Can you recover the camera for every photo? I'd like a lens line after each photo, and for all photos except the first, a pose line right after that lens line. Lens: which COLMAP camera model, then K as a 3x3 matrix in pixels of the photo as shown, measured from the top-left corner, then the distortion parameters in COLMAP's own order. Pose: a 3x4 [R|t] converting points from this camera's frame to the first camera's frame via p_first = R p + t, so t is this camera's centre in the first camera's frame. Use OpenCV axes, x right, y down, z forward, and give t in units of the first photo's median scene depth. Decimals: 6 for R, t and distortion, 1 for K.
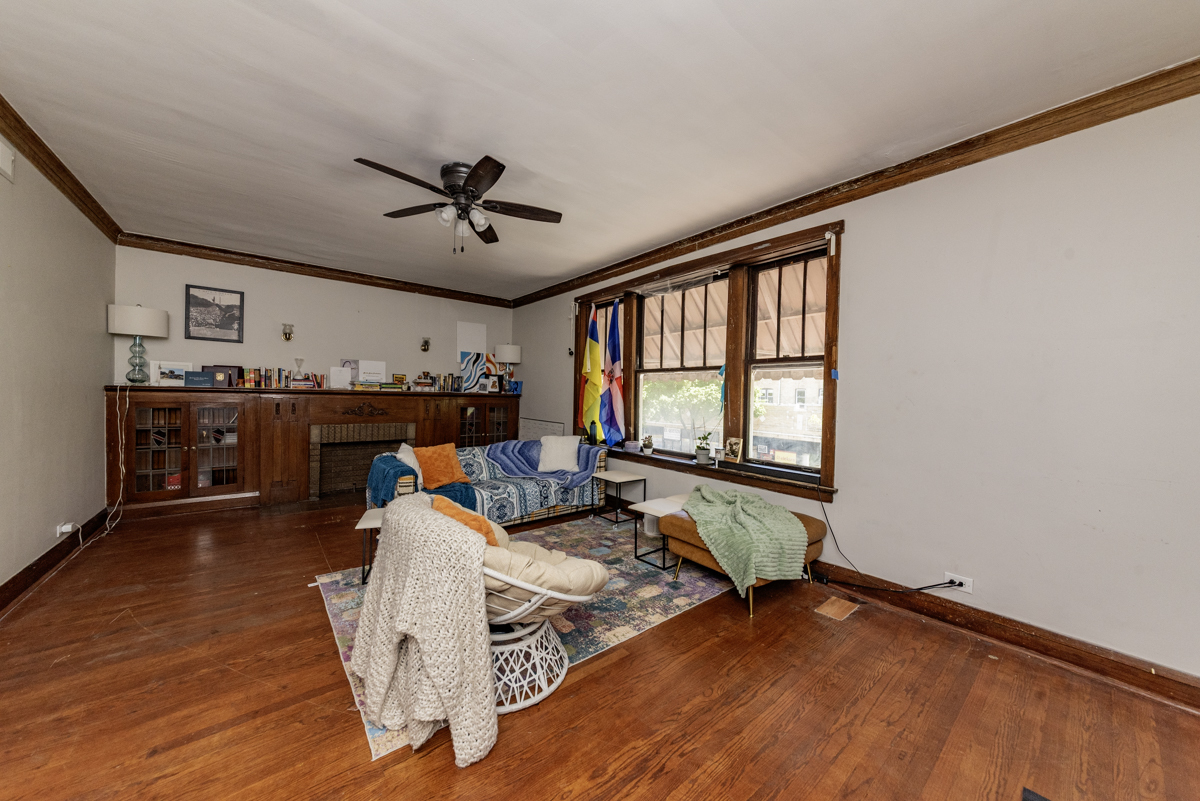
lens RADIAL K [[421.8, 0, 599.1], [0, 421.8, 400.9], [0, 0, 1]] dist [0.000587, -0.000013]
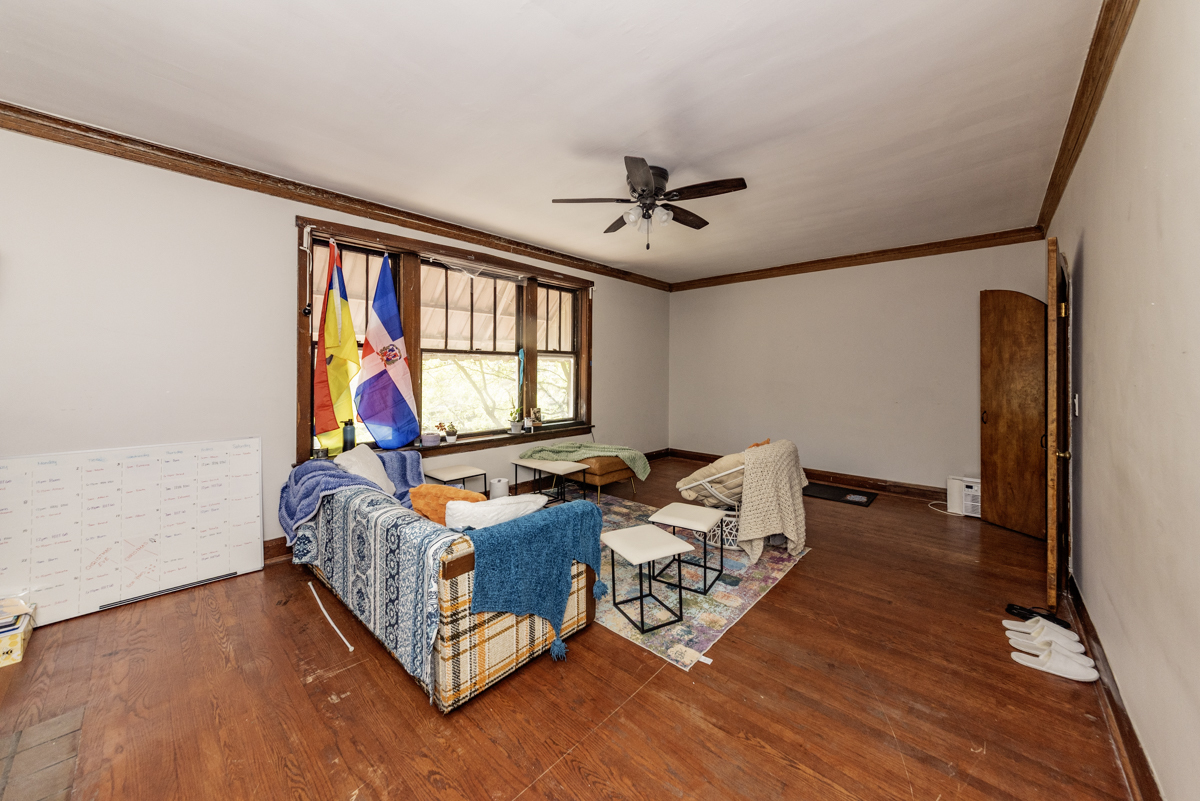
lens RADIAL K [[421.8, 0, 624.0], [0, 421.8, 364.0], [0, 0, 1]] dist [0.000587, -0.000013]
pose [[-0.175060, -0.007494, 0.984529, -0.925961], [0.002892, 0.999963, 0.008126, -0.055183], [-0.984554, 0.004270, -0.175031, 0.856700]]
